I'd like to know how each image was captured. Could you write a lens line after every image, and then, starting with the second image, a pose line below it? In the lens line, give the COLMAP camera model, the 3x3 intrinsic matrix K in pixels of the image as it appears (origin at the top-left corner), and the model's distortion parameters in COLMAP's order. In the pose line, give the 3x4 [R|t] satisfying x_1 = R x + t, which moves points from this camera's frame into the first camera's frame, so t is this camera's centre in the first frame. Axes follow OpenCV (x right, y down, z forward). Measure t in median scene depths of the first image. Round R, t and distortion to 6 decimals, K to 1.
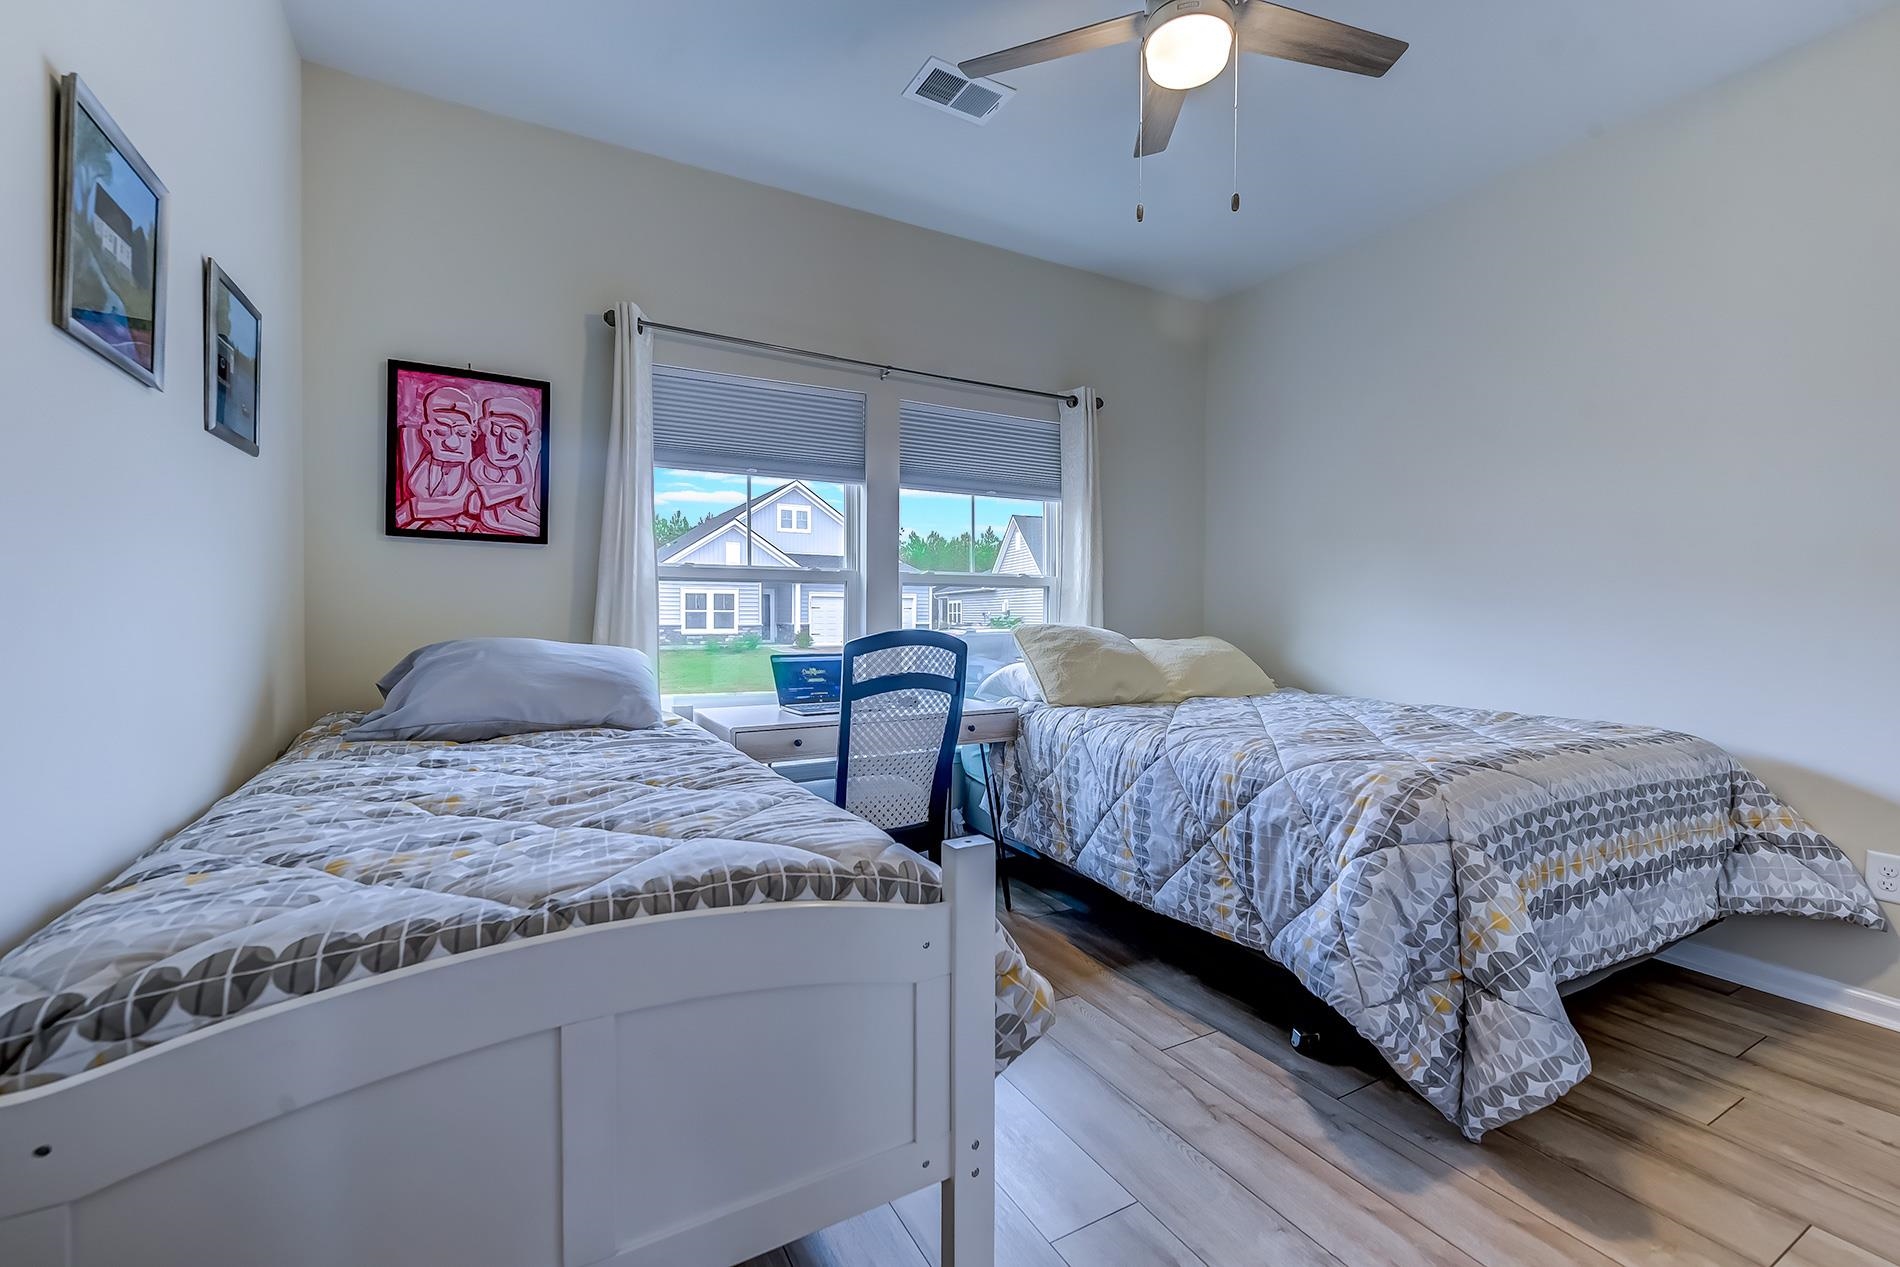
lens RADIAL K [[775.1, 0, 948.4], [0, 775.1, 616.5], [0, 0, 1]] dist [0.002845, -0.000153]
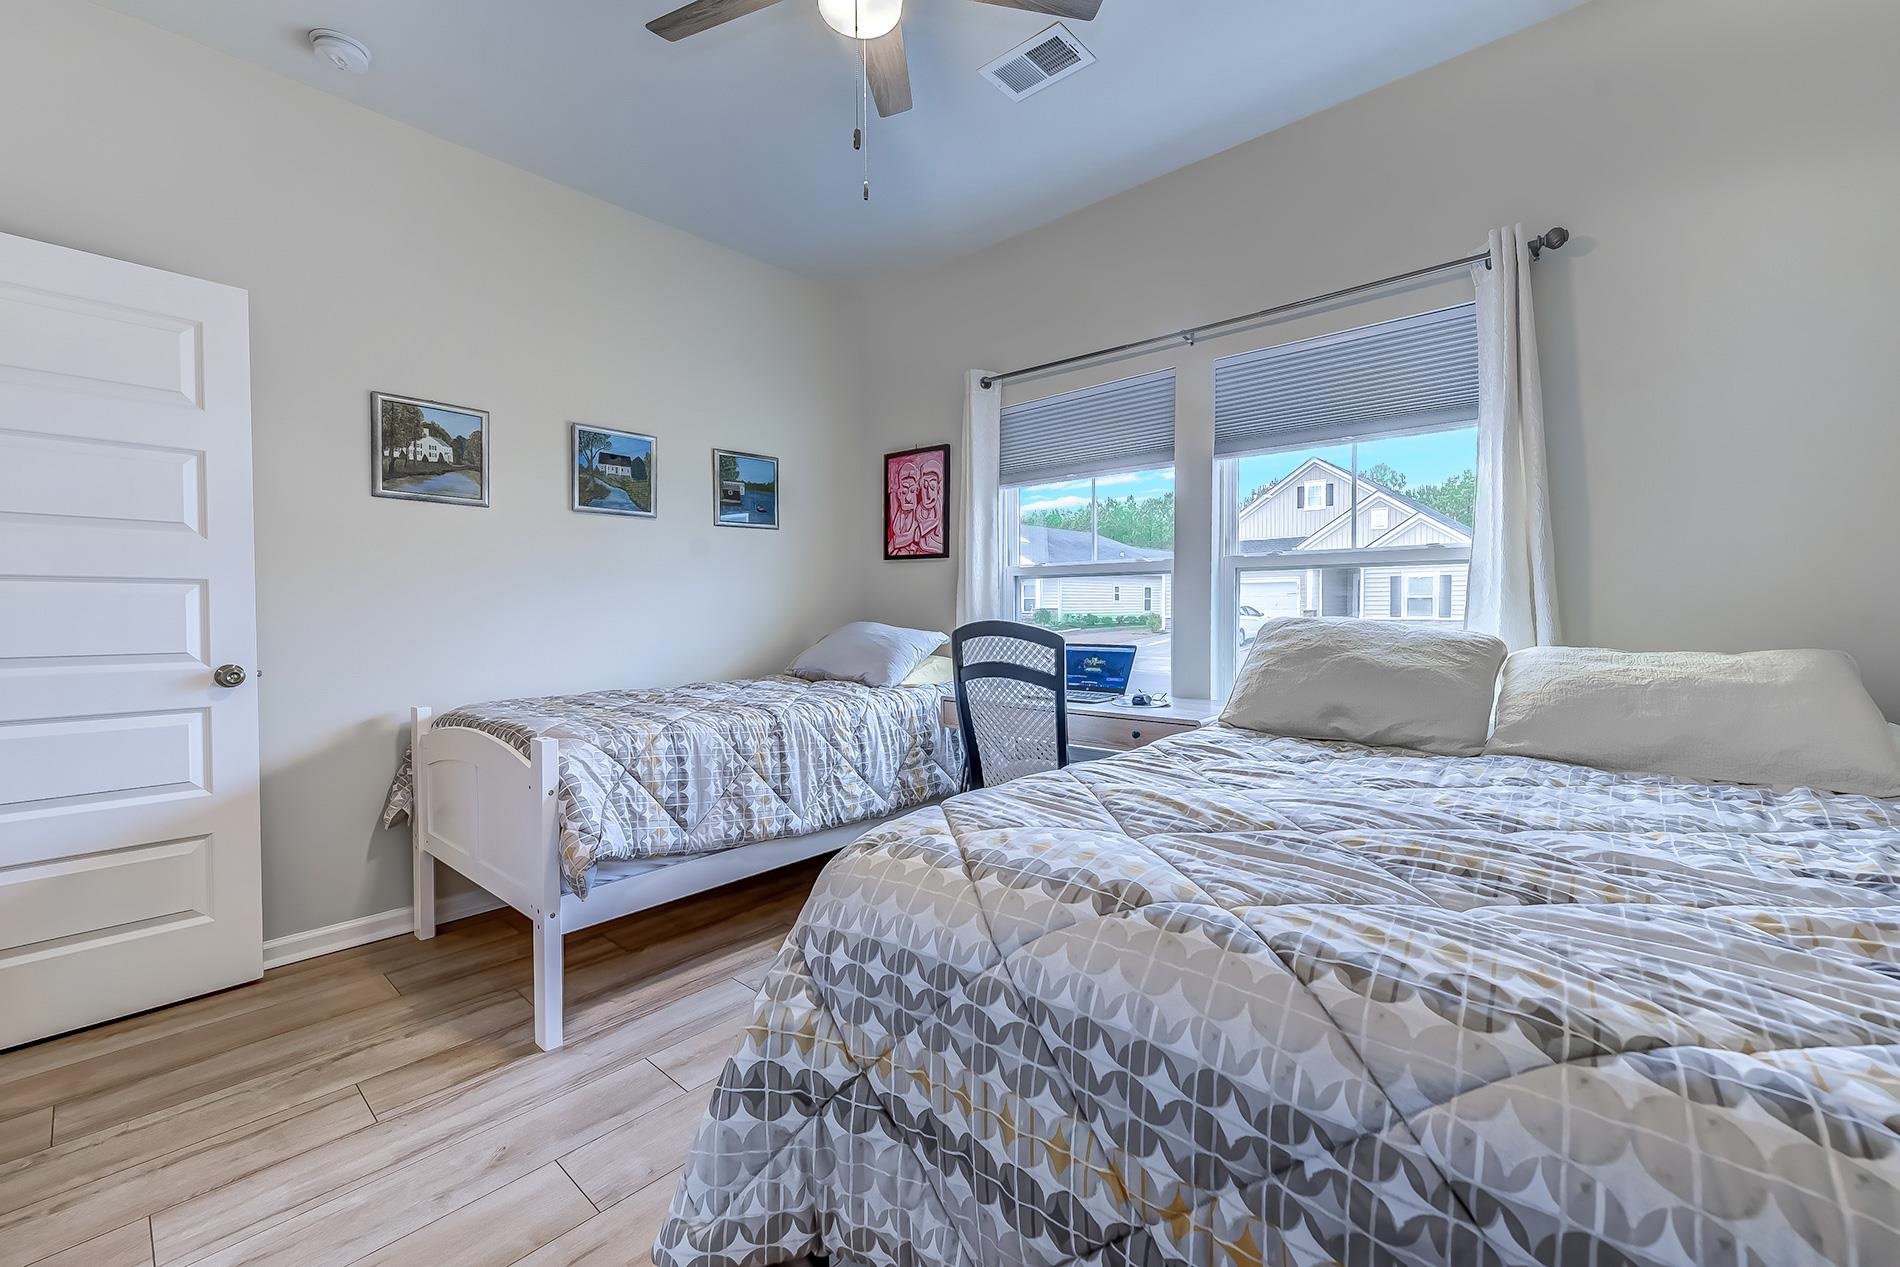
lens RADIAL K [[775.1, 0, 948.4], [0, 775.1, 616.5], [0, 0, 1]] dist [0.002845, -0.000153]
pose [[0.328244, 0.009345, -0.944547, 0.853660], [0.004007, 0.999928, 0.011286, -0.001650], [0.944584, -0.007489, 0.328183, 0.552545]]
